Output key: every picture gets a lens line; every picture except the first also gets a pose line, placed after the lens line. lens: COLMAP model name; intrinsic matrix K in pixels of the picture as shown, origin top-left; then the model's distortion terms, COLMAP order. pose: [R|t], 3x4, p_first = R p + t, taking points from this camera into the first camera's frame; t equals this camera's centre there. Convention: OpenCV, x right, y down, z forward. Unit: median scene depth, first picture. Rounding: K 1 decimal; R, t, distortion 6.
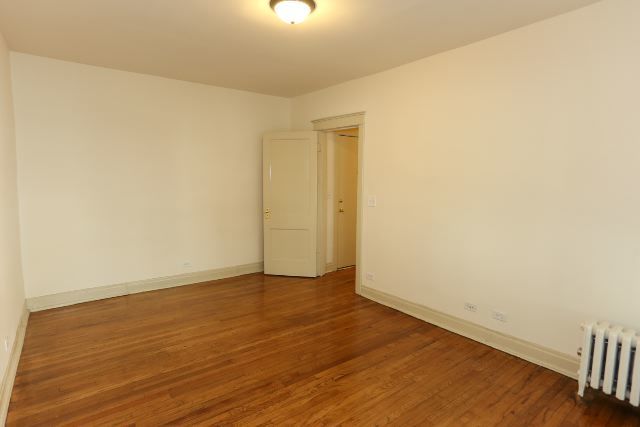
lens RADIAL K [[334.2, 0, 316.4], [0, 334.2, 217.8], [0, 0, 1]] dist [-0.022162, 0.007713]
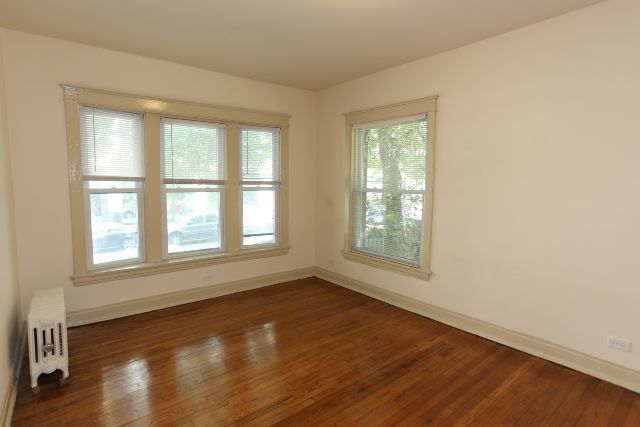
lens RADIAL K [[334.2, 0, 322.9], [0, 334.2, 211.2], [0, 0, 1]] dist [-0.022162, 0.007713]
pose [[-0.999089, -0.010688, -0.041315, 0.011903], [-0.018654, 0.980117, 0.197539, -0.151592], [0.038383, 0.198130, -0.979424, 1.377292]]
